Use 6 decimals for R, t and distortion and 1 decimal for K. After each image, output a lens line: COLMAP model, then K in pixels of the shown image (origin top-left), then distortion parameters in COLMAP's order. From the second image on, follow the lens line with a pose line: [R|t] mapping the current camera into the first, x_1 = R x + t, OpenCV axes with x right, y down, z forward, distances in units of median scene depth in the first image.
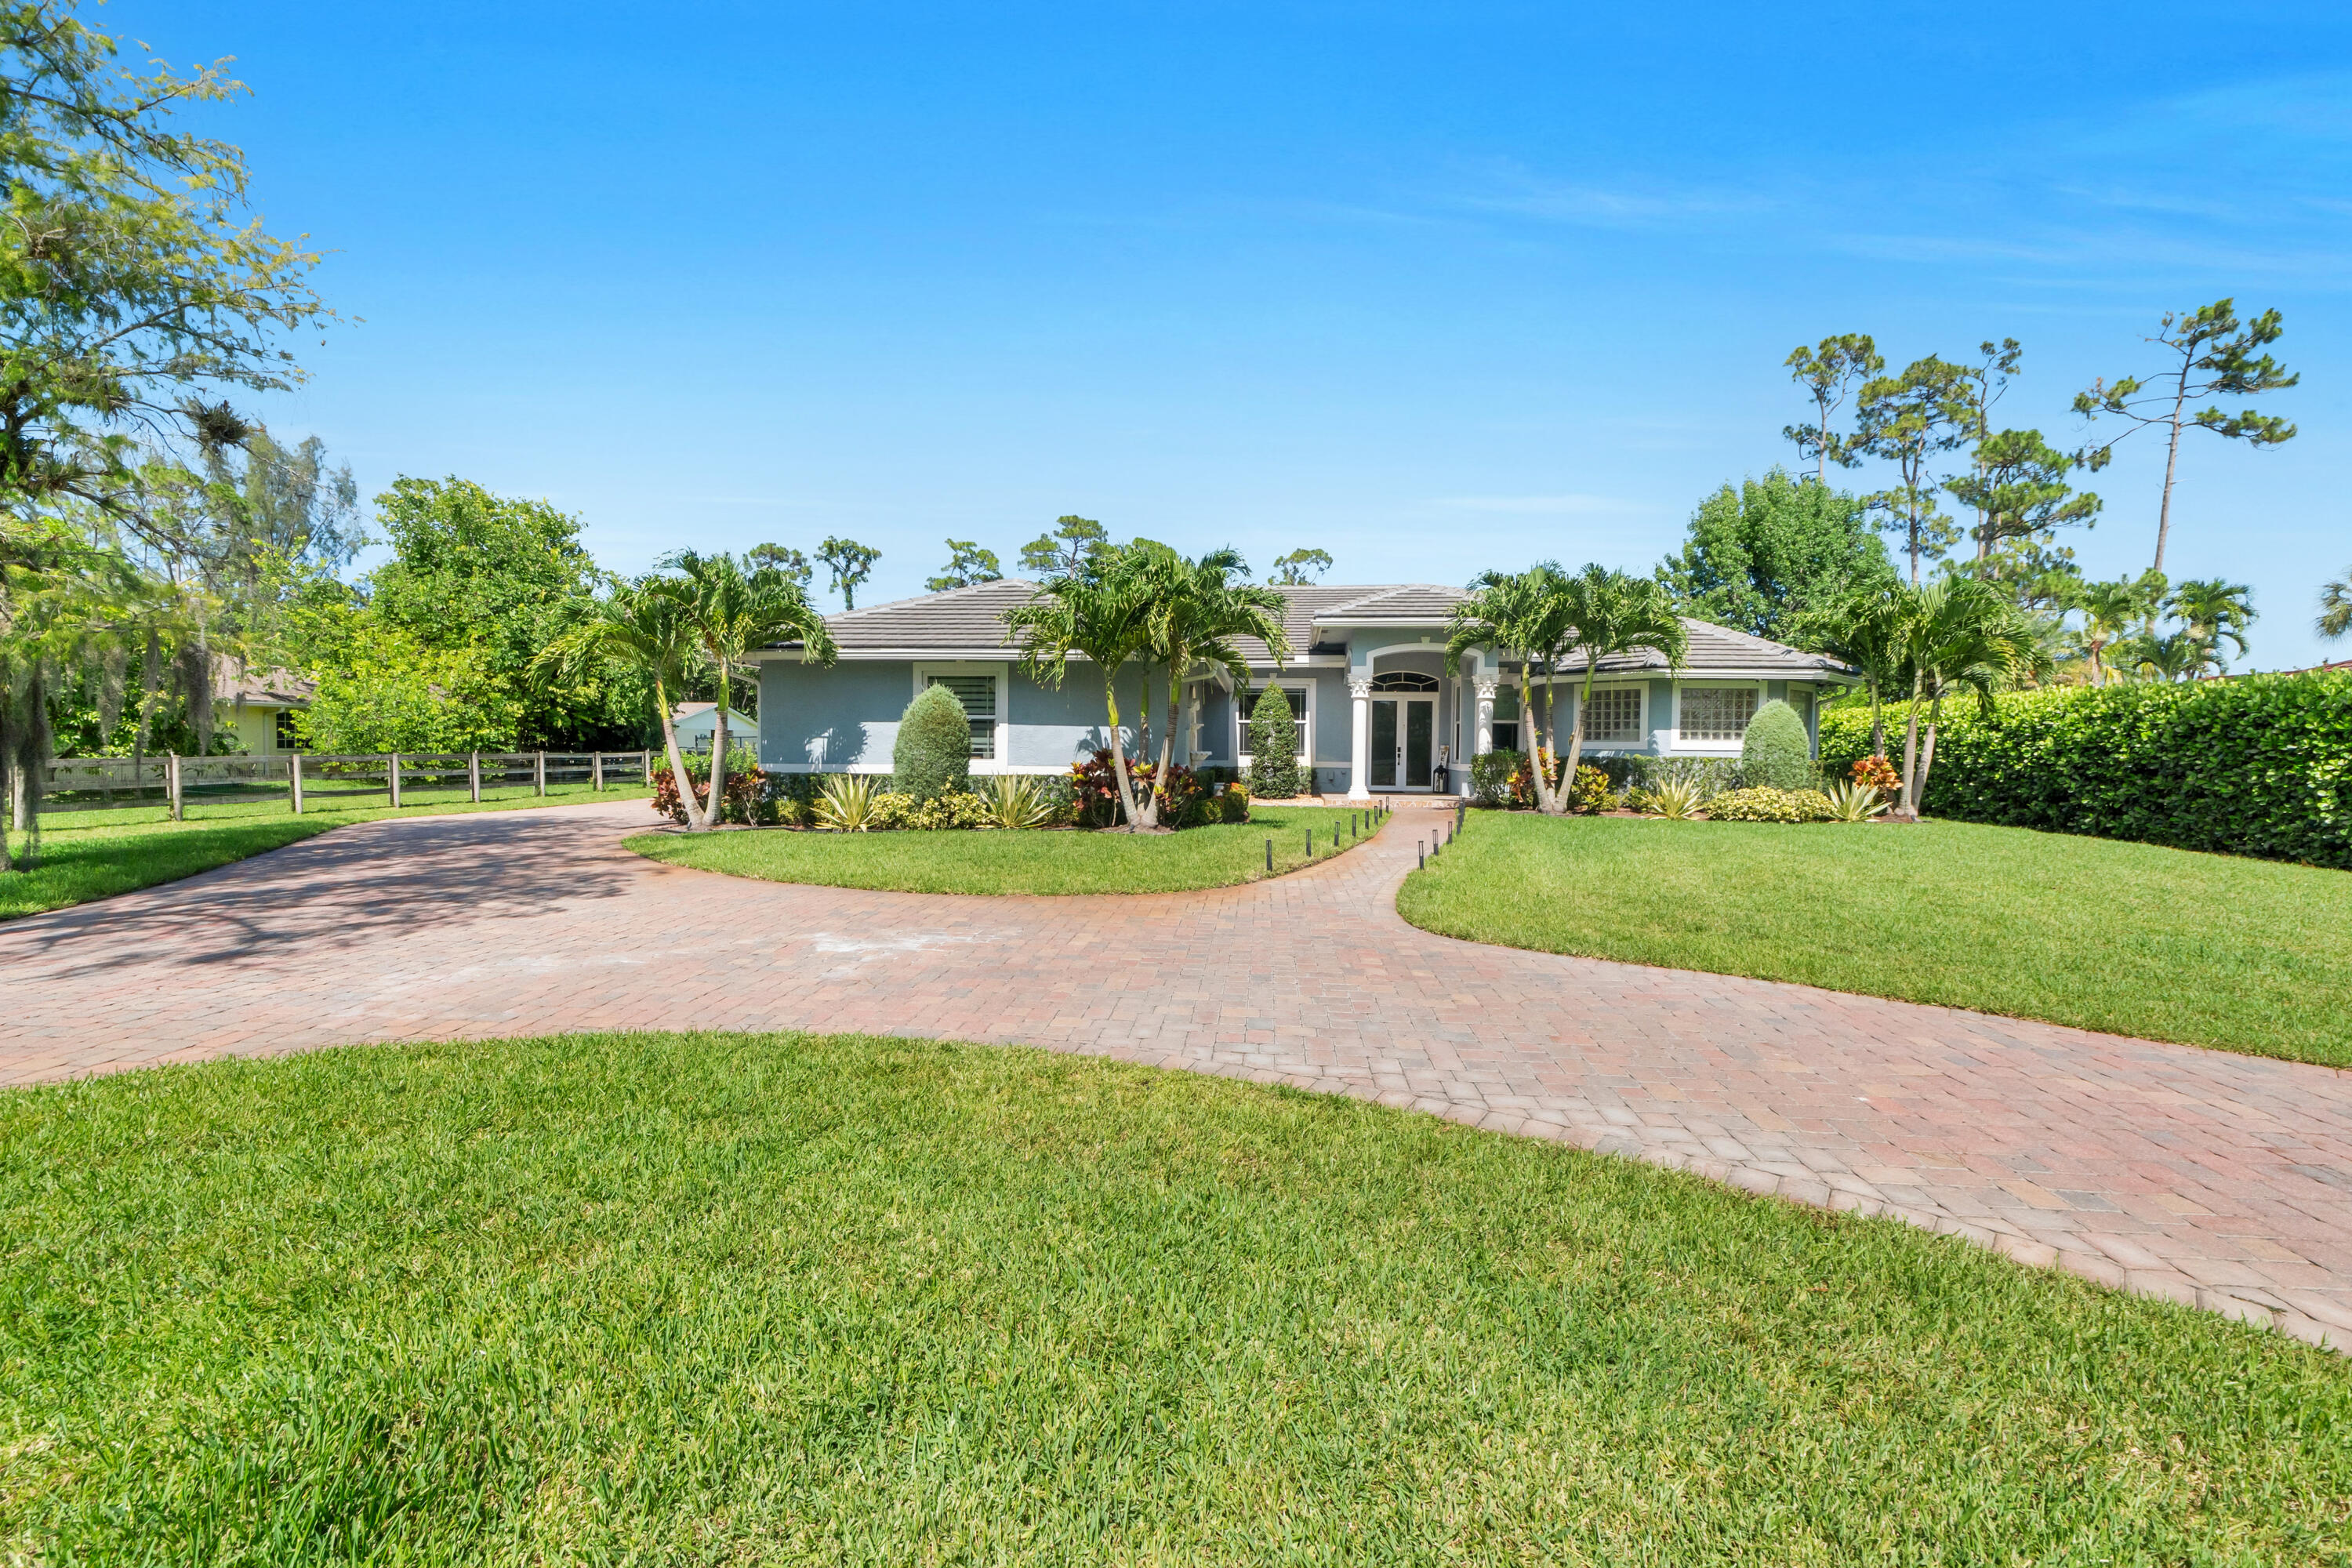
lens RADIAL K [[1000.8, 0, 1184.7], [0, 1000.8, 787.3], [0, 0, 1]] dist [-0.013076, 0.000976]
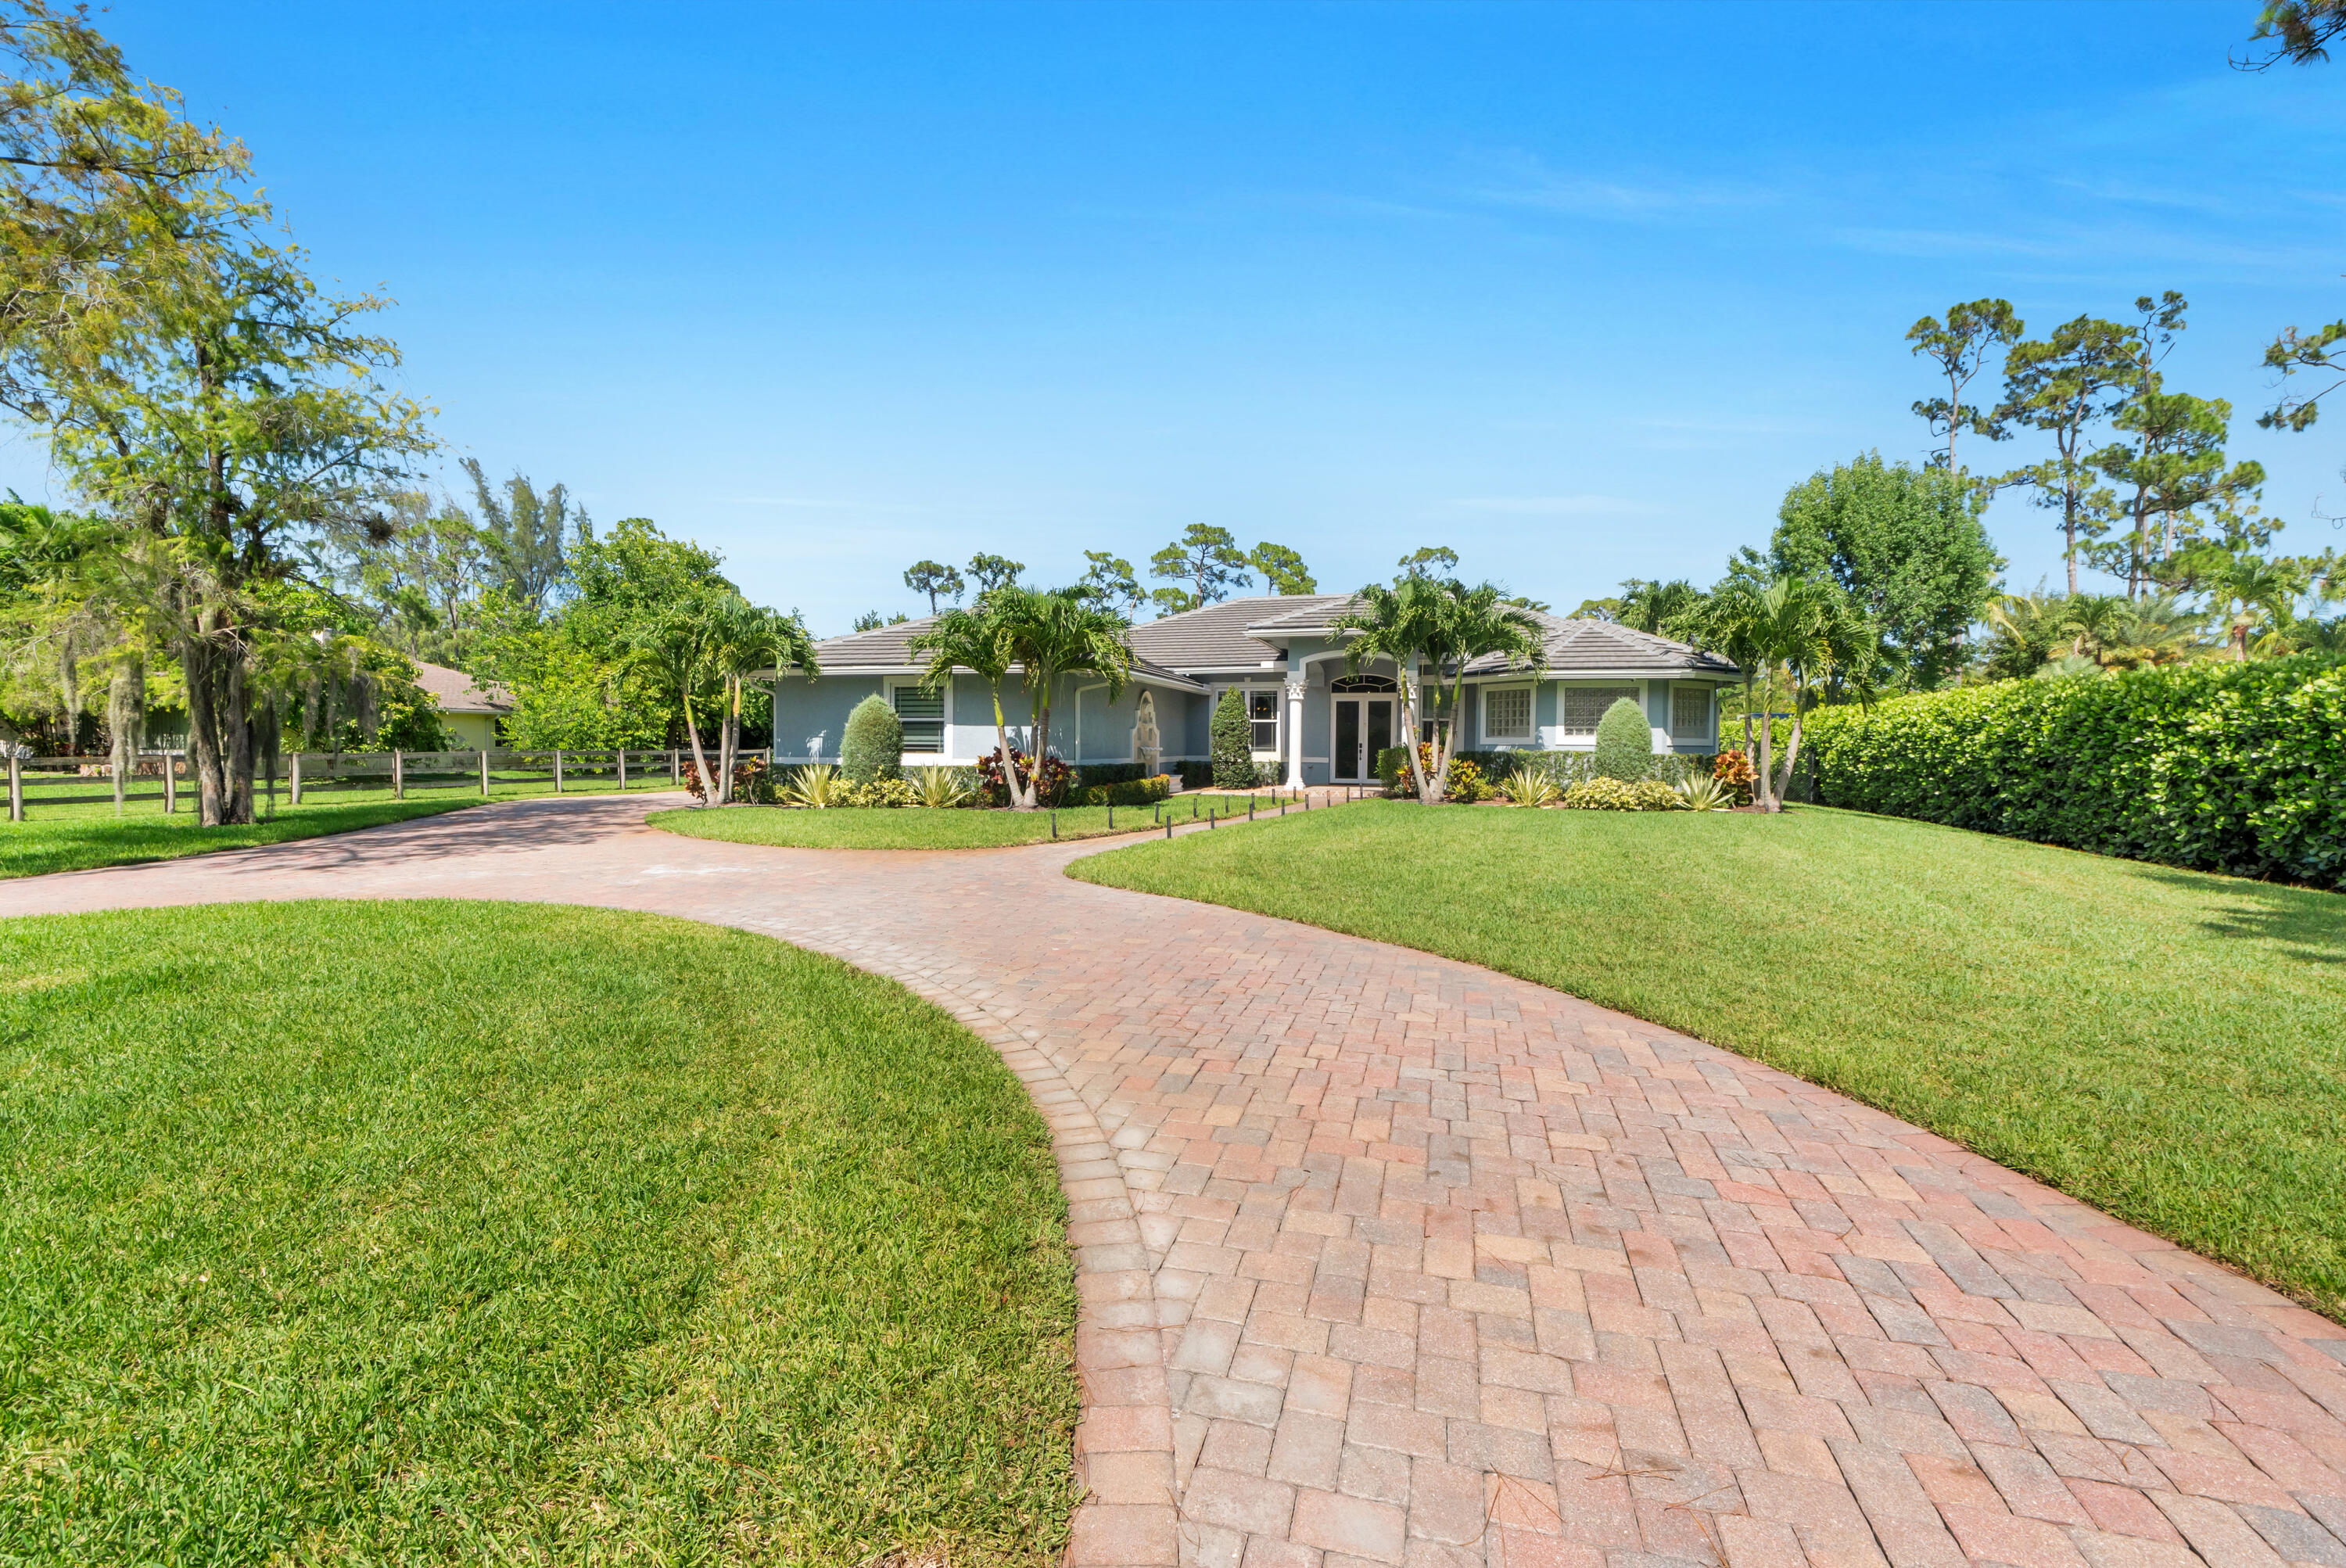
lens RADIAL K [[1002.7, 0, 1176.6], [0, 1002.7, 784.9], [0, 0, 1]] dist [-0.012517, 0.000219]
pose [[0.982629, 0.004918, -0.185517, 0.221304], [-0.005258, 0.999985, -0.001337, 0.007551], [0.185508, 0.002289, 0.982640, -0.113108]]
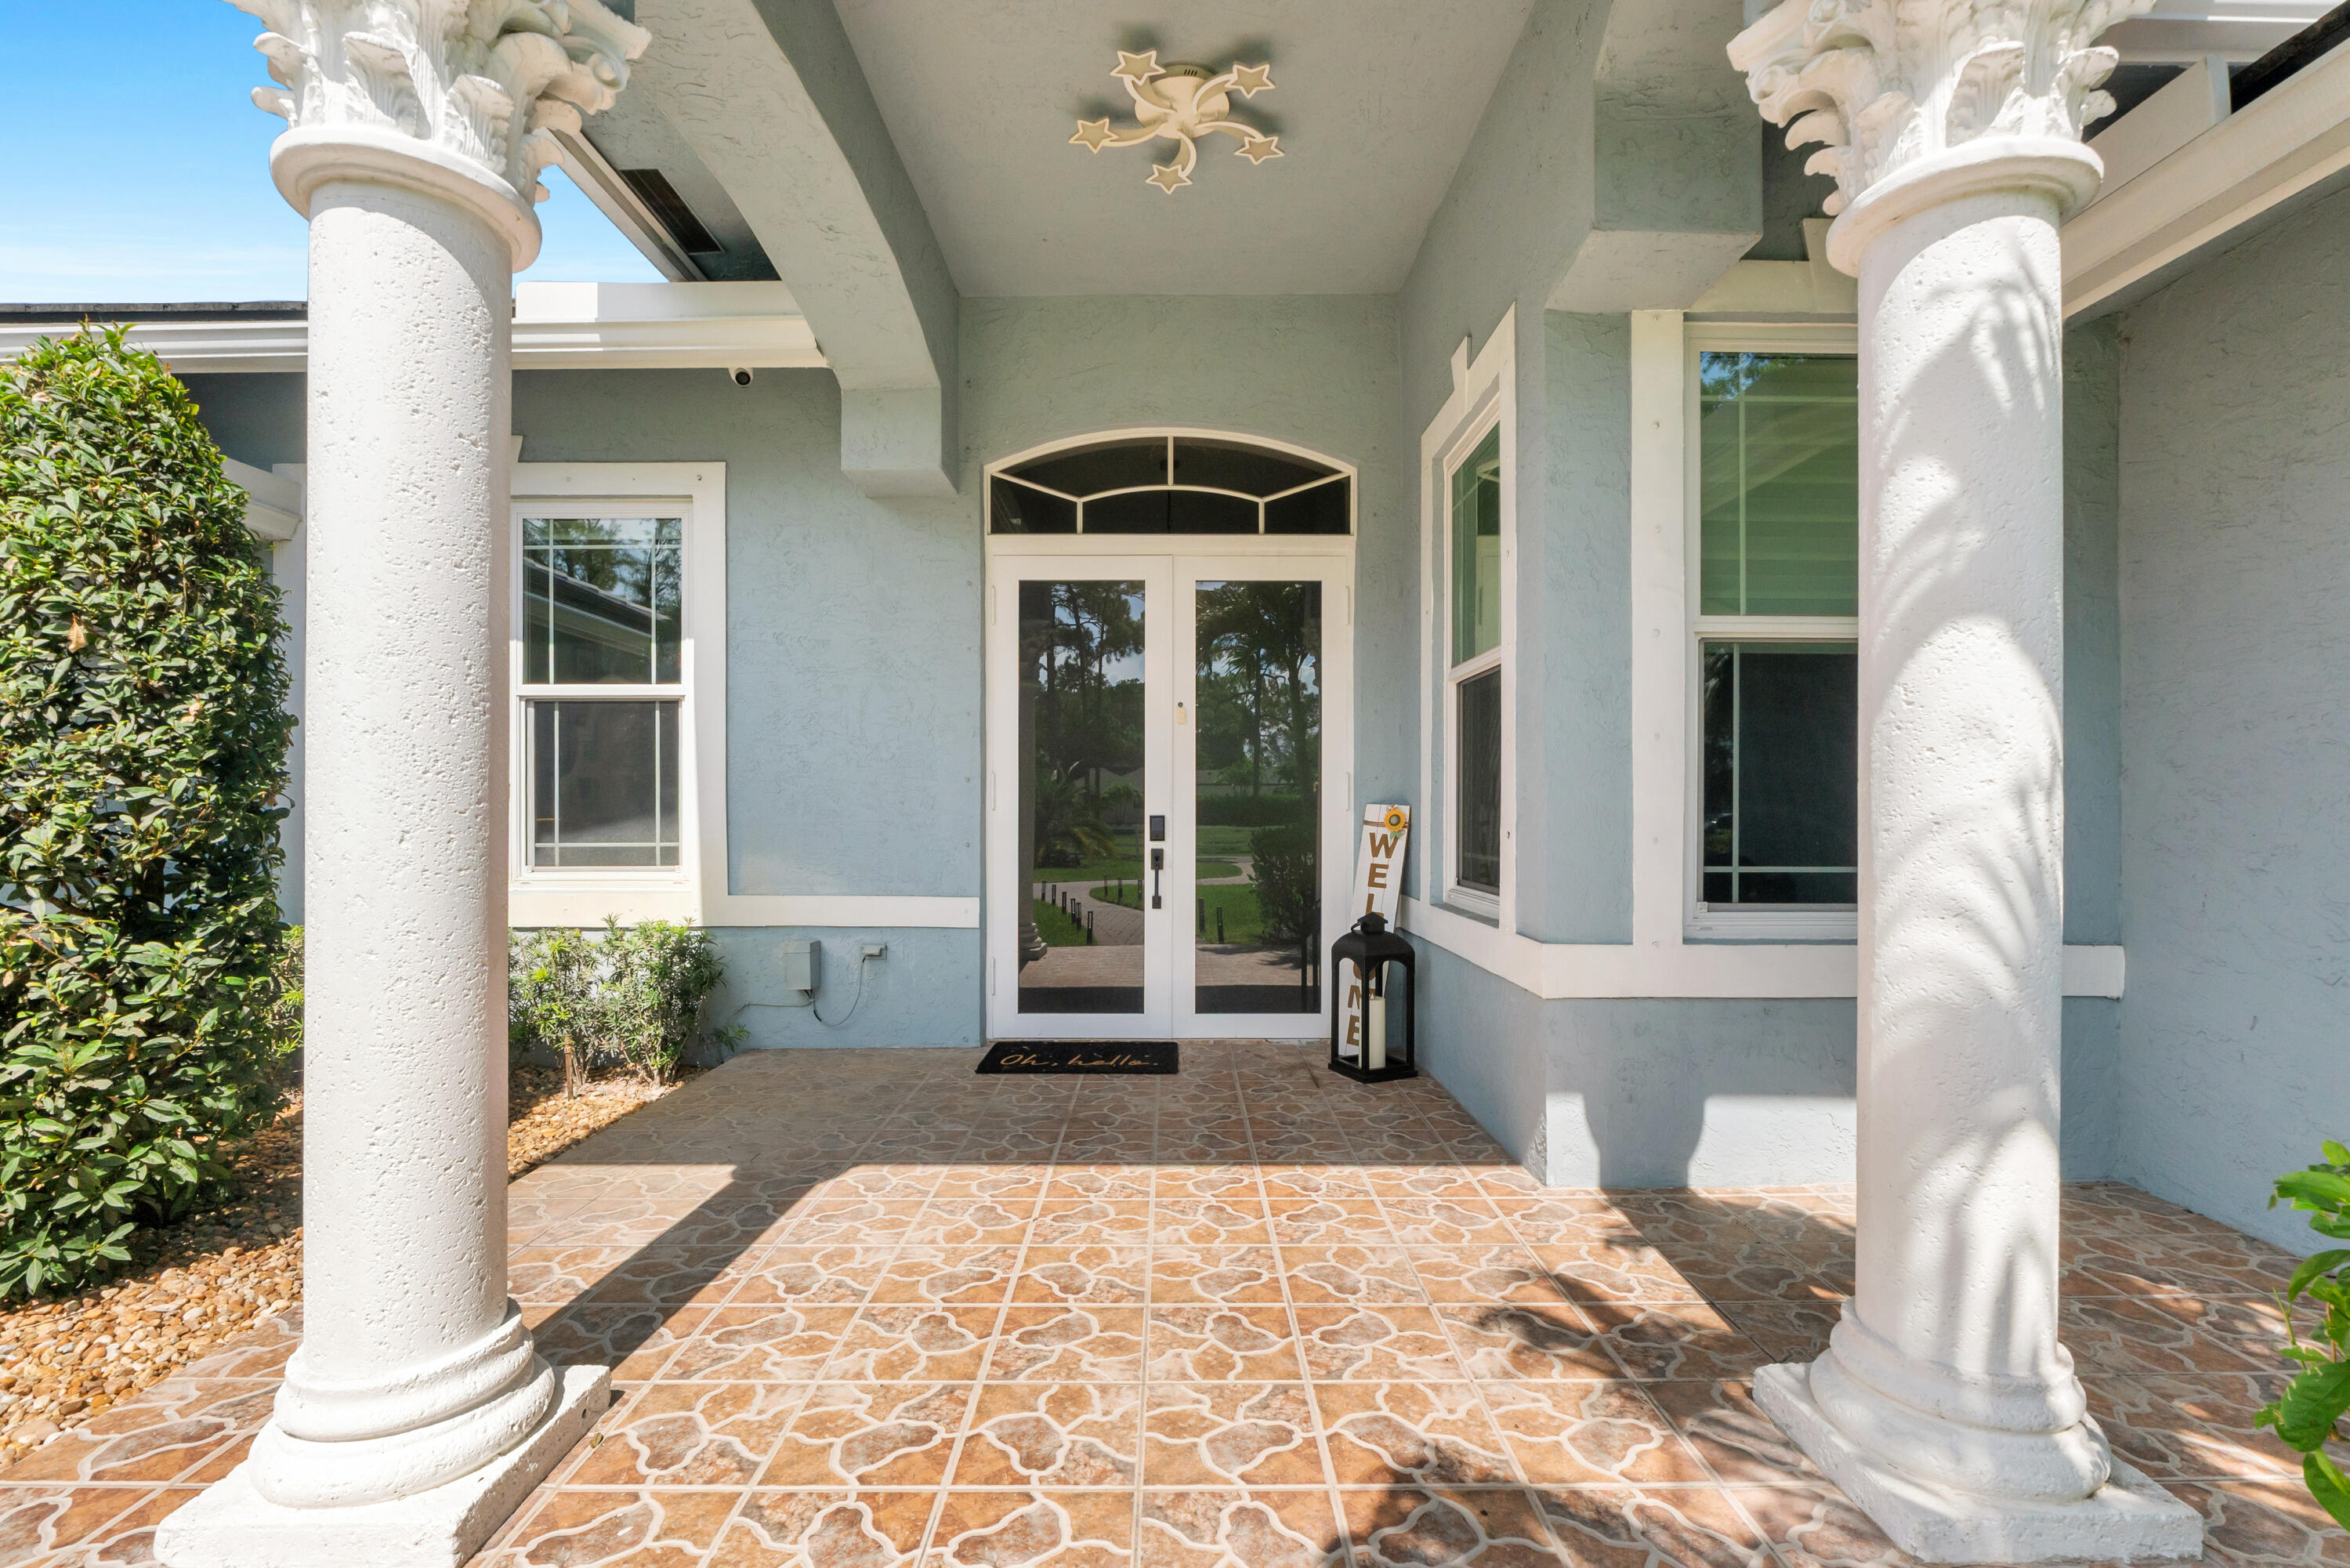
lens RADIAL K [[1035.8, 0, 1179.0], [0, 1035.8, 816.6], [0, 0, 1]] dist [-0.001046, -0.000043]
pose [[0.994202, -0.007690, 0.107253, 0.198356], [0.011400, 0.999356, -0.034024, -0.034112], [-0.106922, 0.035049, 0.993649, 0.803209]]
